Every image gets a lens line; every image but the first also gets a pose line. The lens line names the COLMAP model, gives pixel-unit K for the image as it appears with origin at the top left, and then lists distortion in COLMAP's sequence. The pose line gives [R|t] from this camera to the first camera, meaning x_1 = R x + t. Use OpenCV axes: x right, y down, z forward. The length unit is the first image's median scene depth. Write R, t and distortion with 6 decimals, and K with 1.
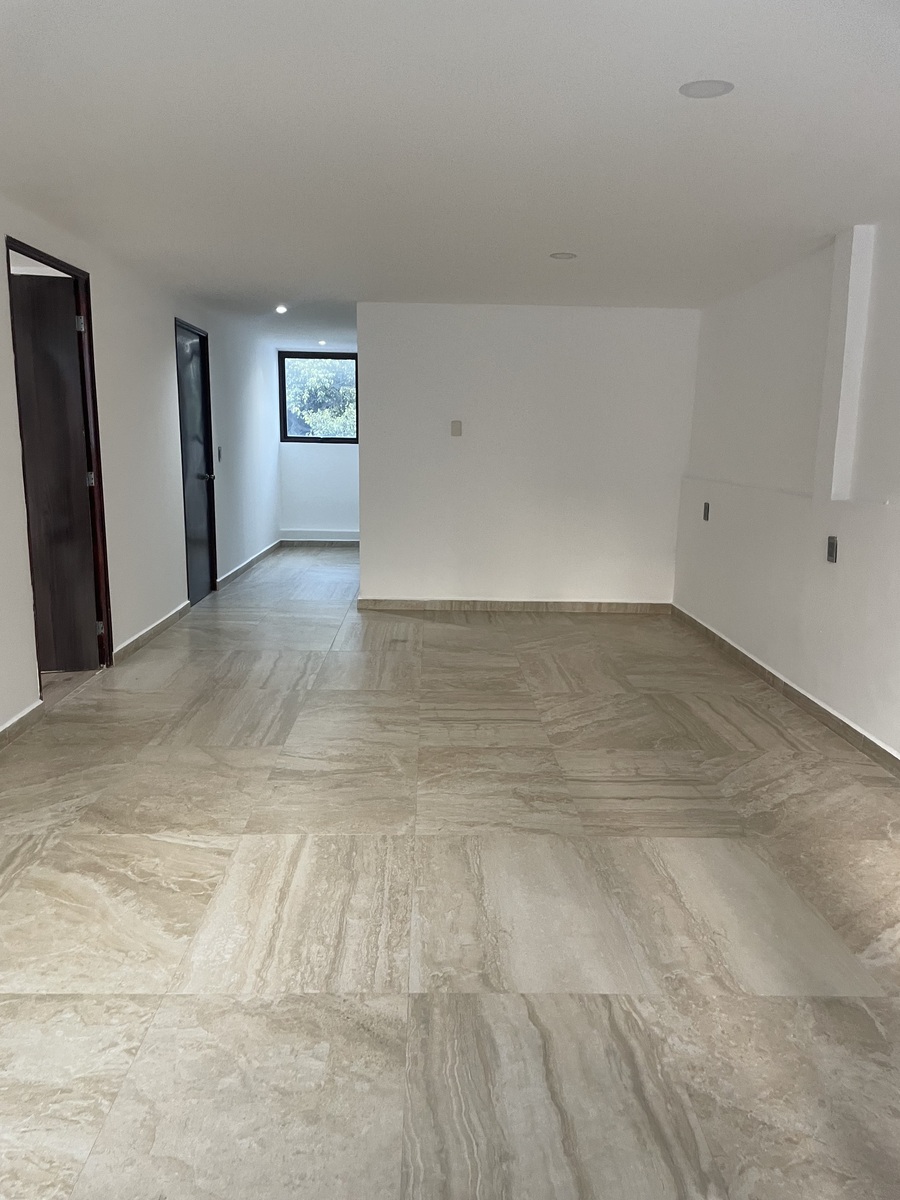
lens RADIAL K [[894.0, 0, 450.4], [0, 894.0, 603.5], [0, 0, 1]] dist [0.093047, -0.115111]
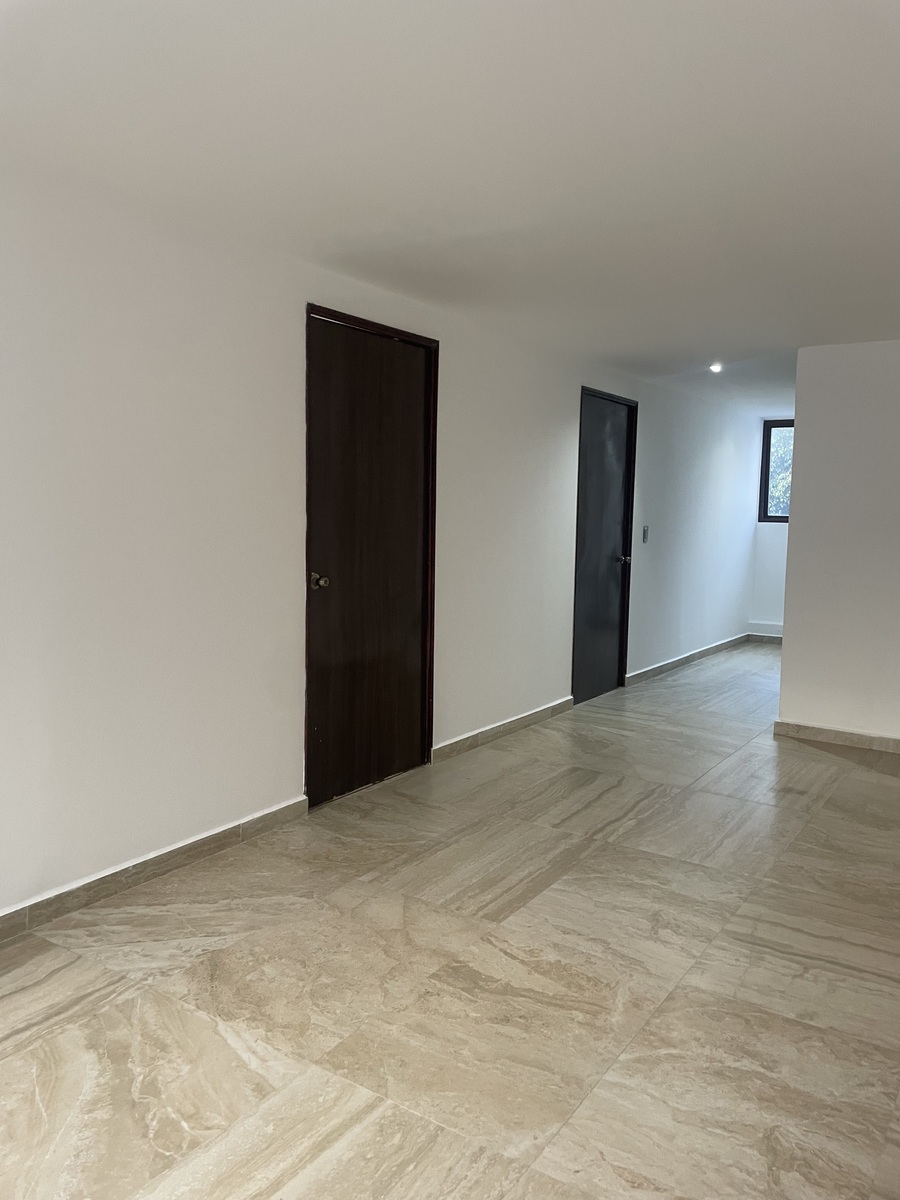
lens RADIAL K [[894.0, 0, 450.4], [0, 894.0, 603.5], [0, 0, 1]] dist [0.093047, -0.115111]
pose [[0.821419, 0.066262, -0.566463, 0.188052], [-0.115556, 0.991963, -0.051530, -0.061775], [0.558496, 0.107786, 0.822474, 0.343439]]
